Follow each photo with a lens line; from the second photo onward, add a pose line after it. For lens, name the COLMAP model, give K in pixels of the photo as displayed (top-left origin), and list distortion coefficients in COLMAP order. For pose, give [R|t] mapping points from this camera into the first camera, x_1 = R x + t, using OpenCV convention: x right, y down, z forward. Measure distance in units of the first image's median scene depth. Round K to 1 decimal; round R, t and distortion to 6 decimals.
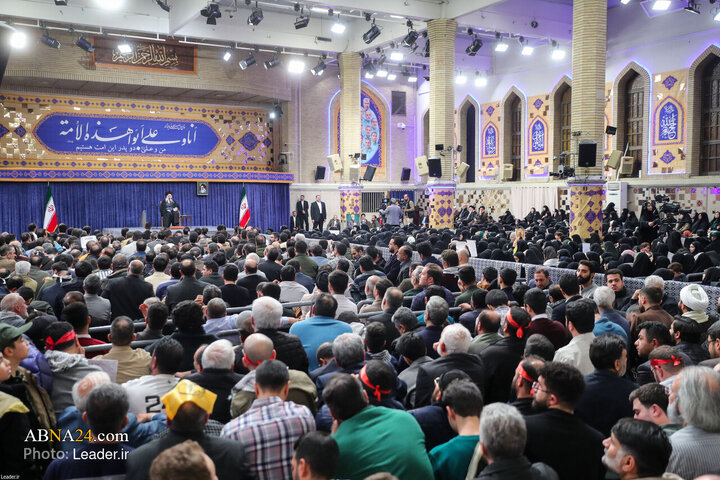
lens RADIAL K [[681.1, 0, 359.8], [0, 681.1, 243.5], [0, 0, 1]] dist [0.017914, 0.000000]
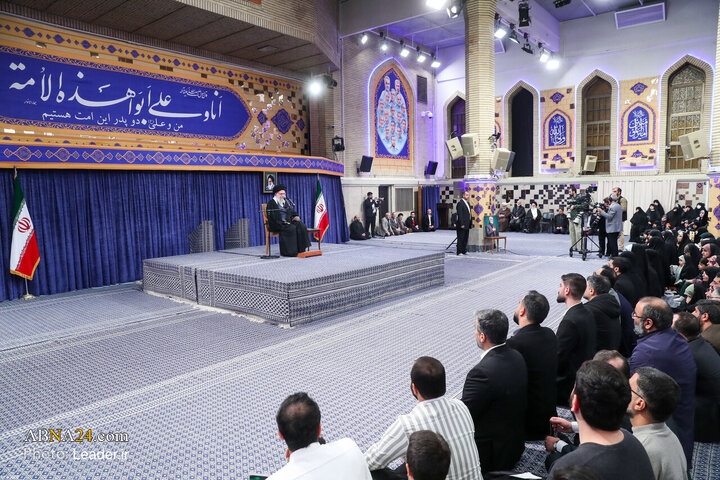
lens RADIAL K [[475.8, 0, 362.0], [0, 475.8, 242.4], [0, 0, 1]] dist [-0.051993, 0.022958]
pose [[0.940311, -0.045767, 0.337225, -0.285016], [0.034399, 0.998623, 0.039611, -0.036187], [-0.338573, -0.025646, 0.940590, 0.510618]]
